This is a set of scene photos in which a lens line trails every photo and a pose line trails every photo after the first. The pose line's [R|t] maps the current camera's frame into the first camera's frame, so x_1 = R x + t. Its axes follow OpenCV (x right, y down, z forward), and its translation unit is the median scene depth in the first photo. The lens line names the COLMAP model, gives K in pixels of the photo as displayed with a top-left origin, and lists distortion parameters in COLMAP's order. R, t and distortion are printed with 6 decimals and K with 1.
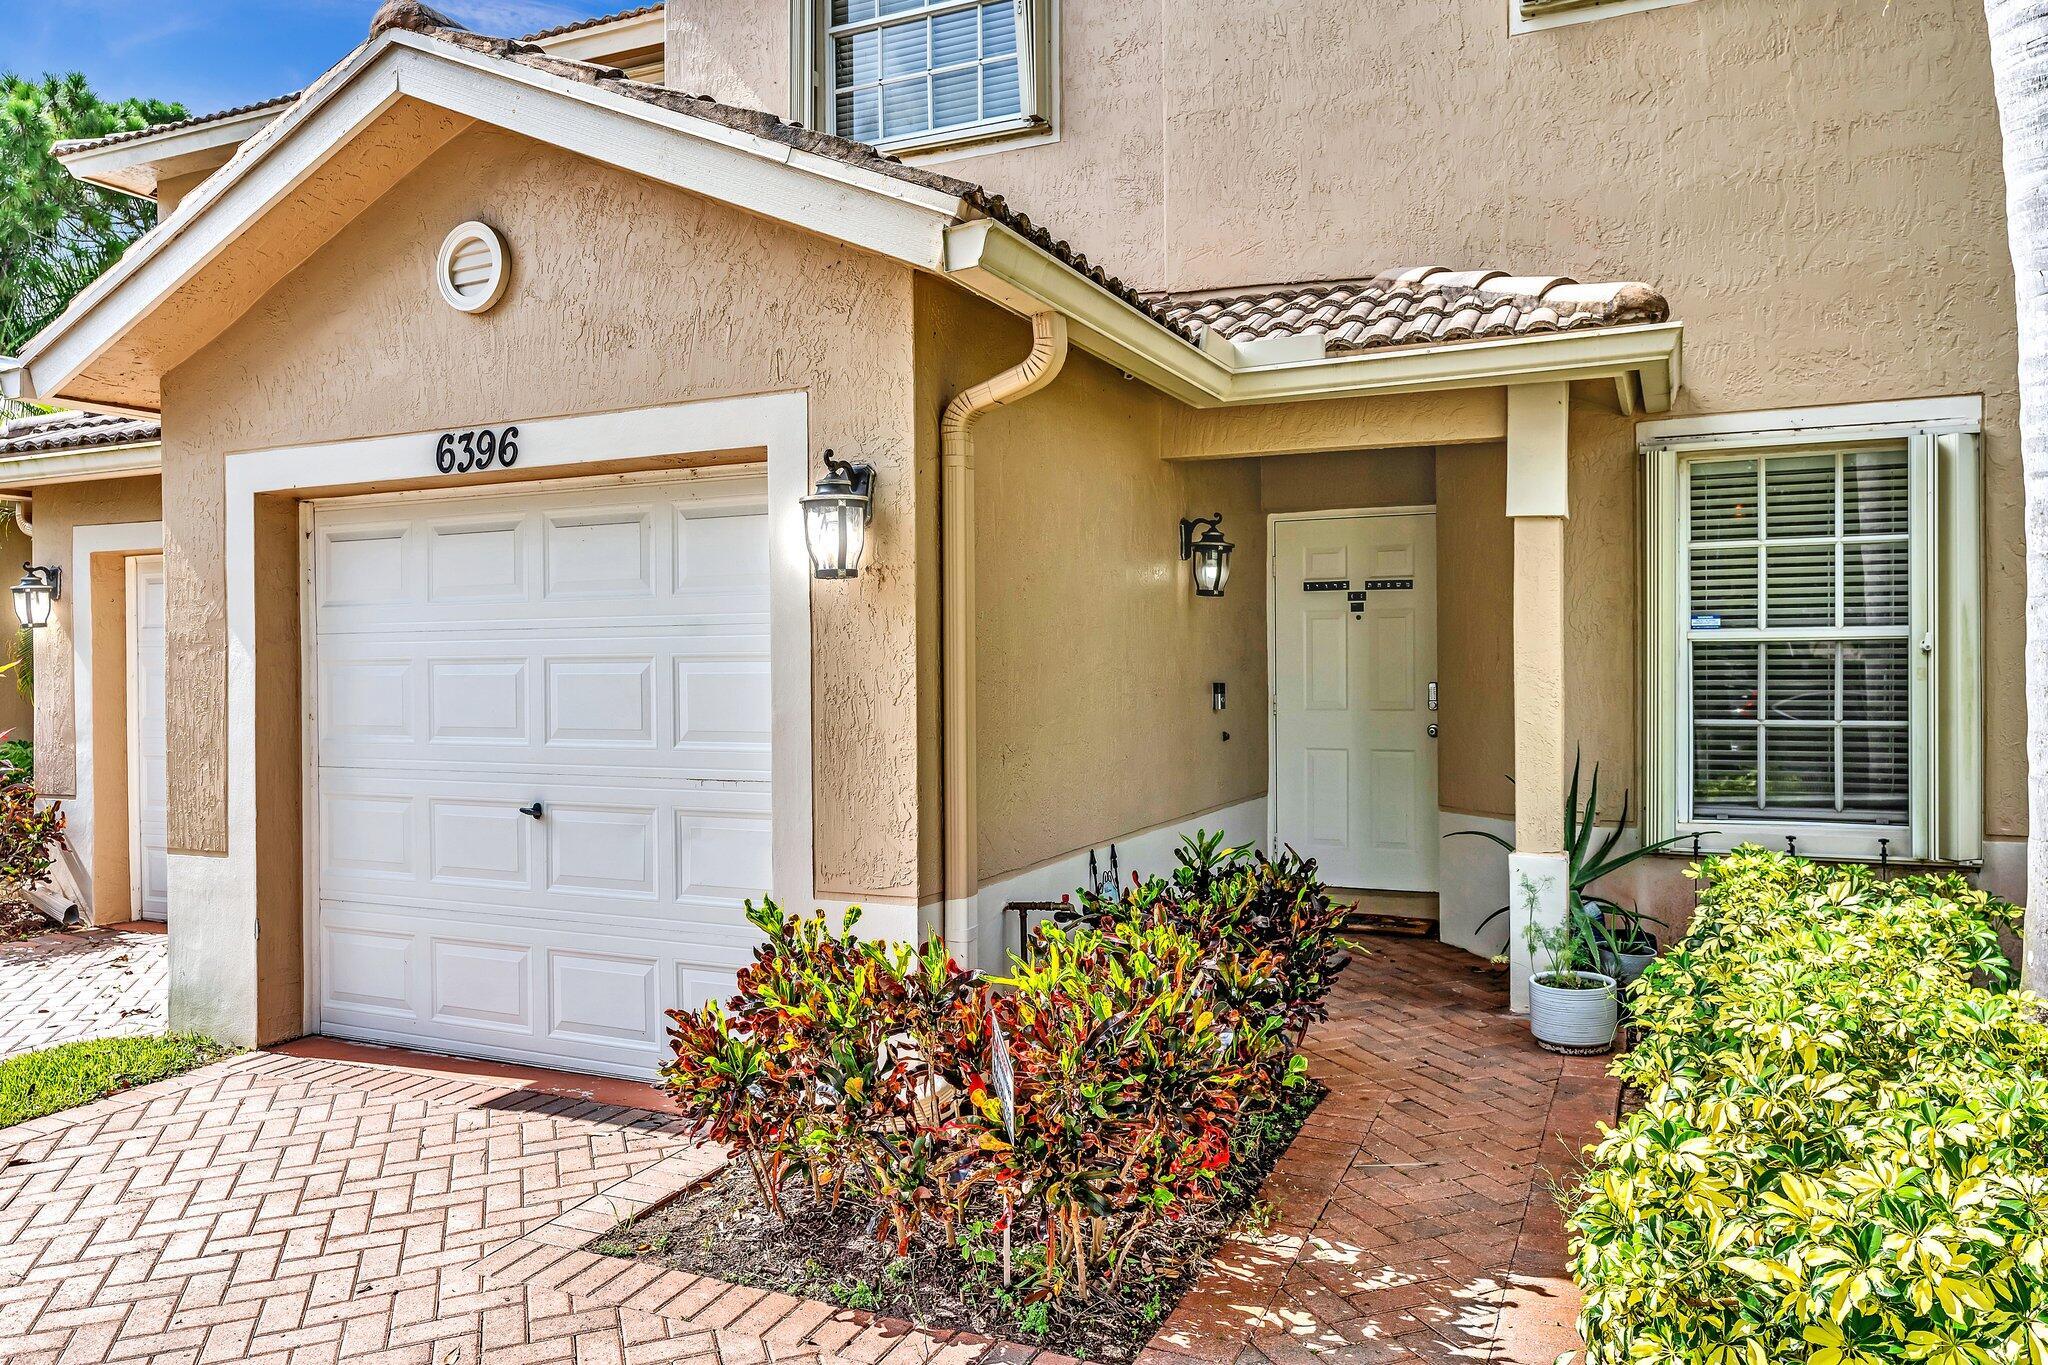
lens RADIAL K [[1453.0, 0, 1025.1], [0, 1453.0, 675.8], [0, 0, 1]] dist [0.001661, 0.000955]
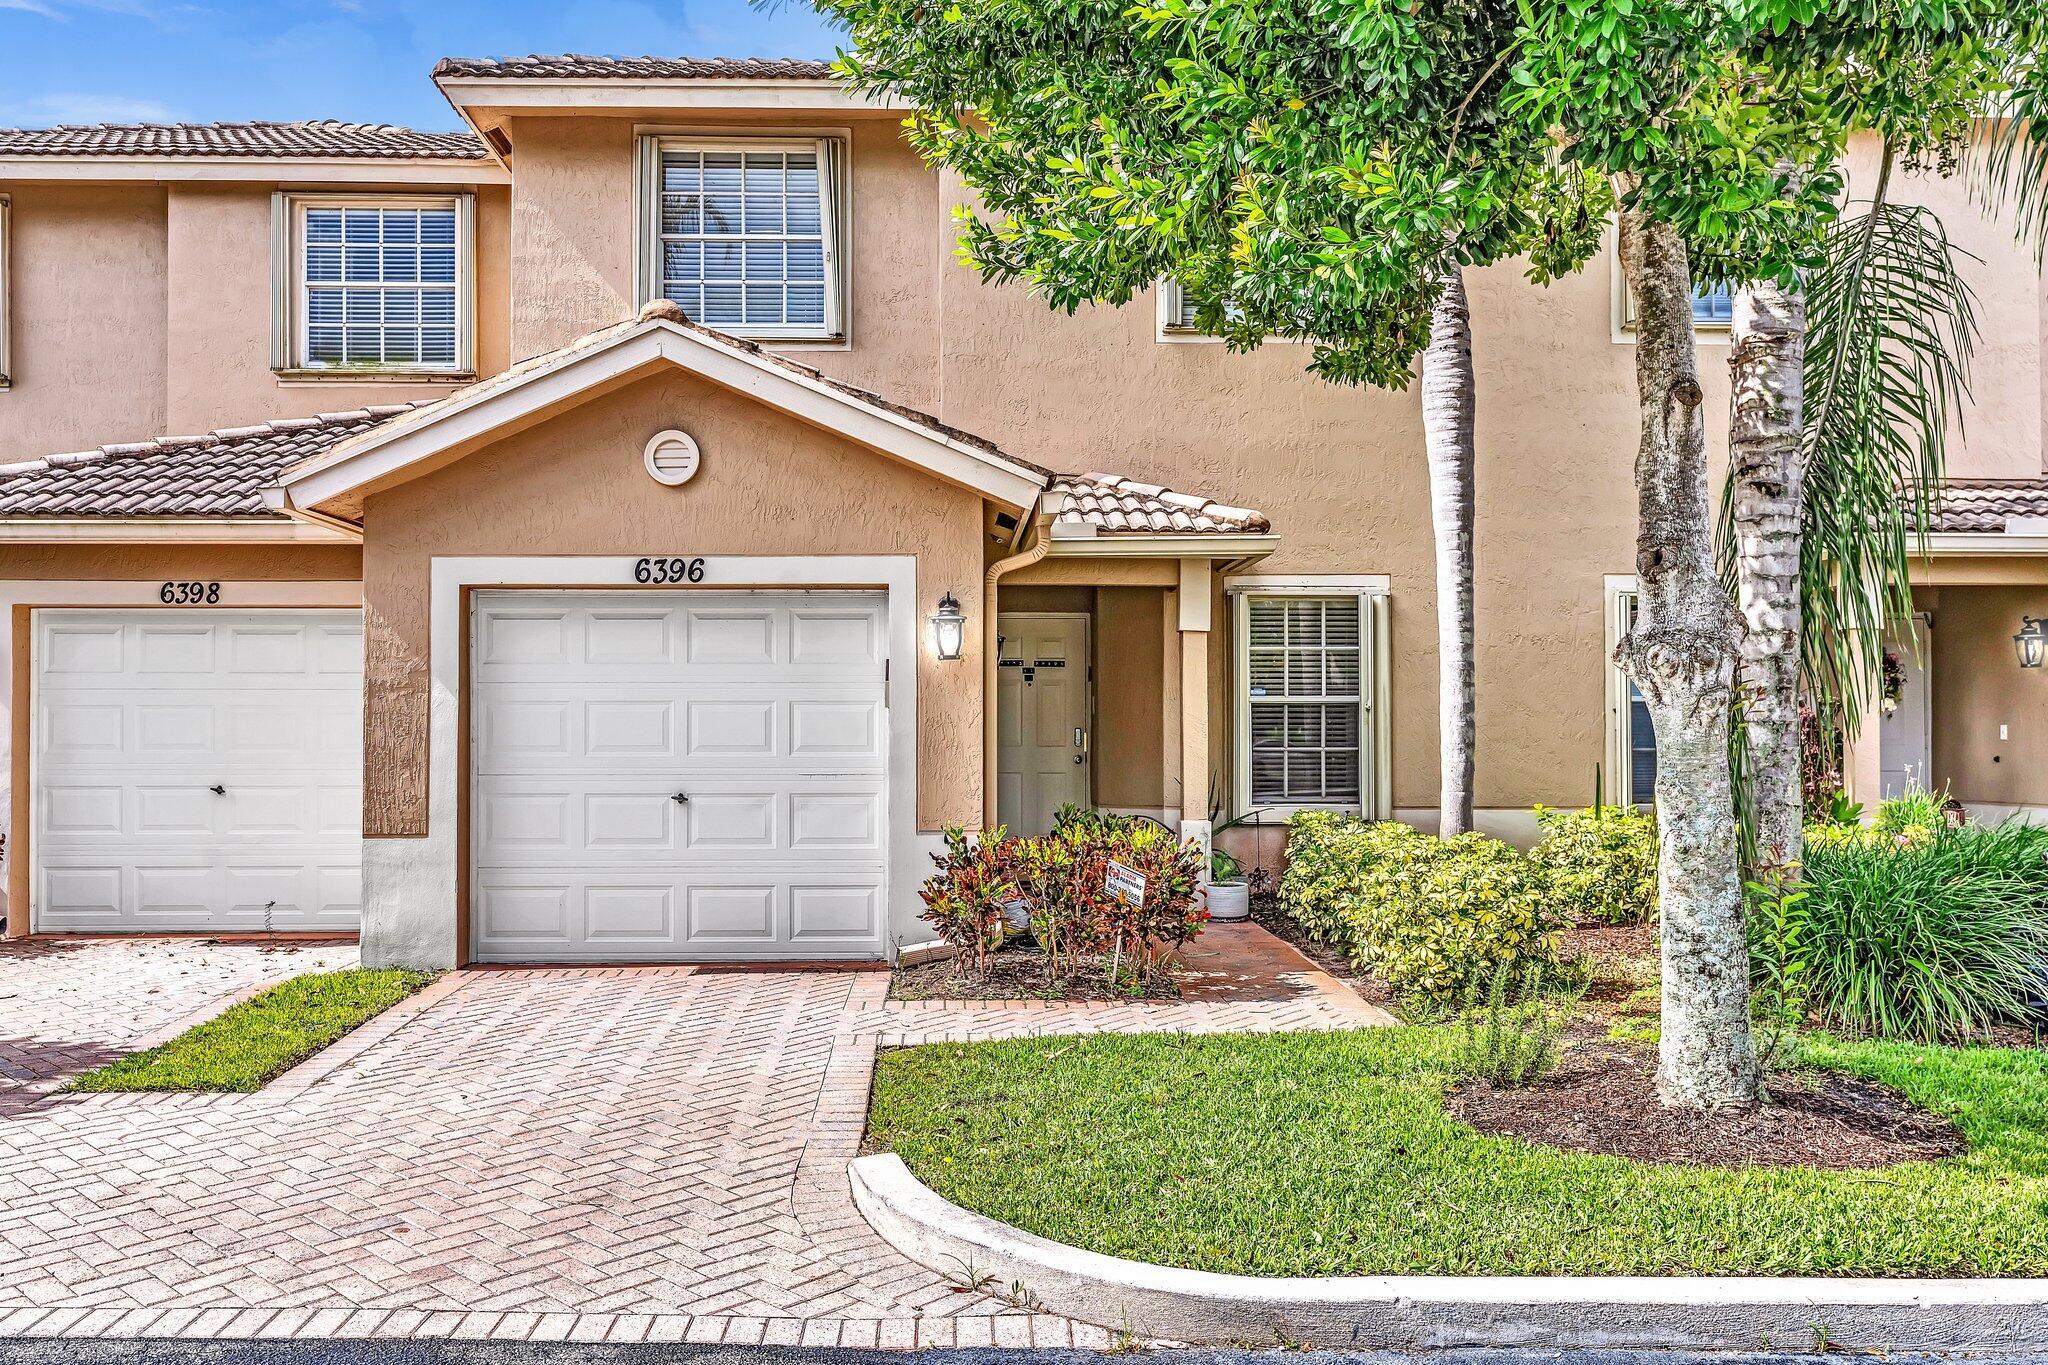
lens RADIAL K [[1647.8, 0, 1023.4], [0, 1647.8, 690.2], [0, 0, 1]] dist [-0.004567, -0.000686]
pose [[0.888602, 0.018947, 0.458287, -0.794861], [-0.002710, 0.999346, -0.036061, 0.037913], [-0.458670, 0.030802, 0.888073, -0.727319]]
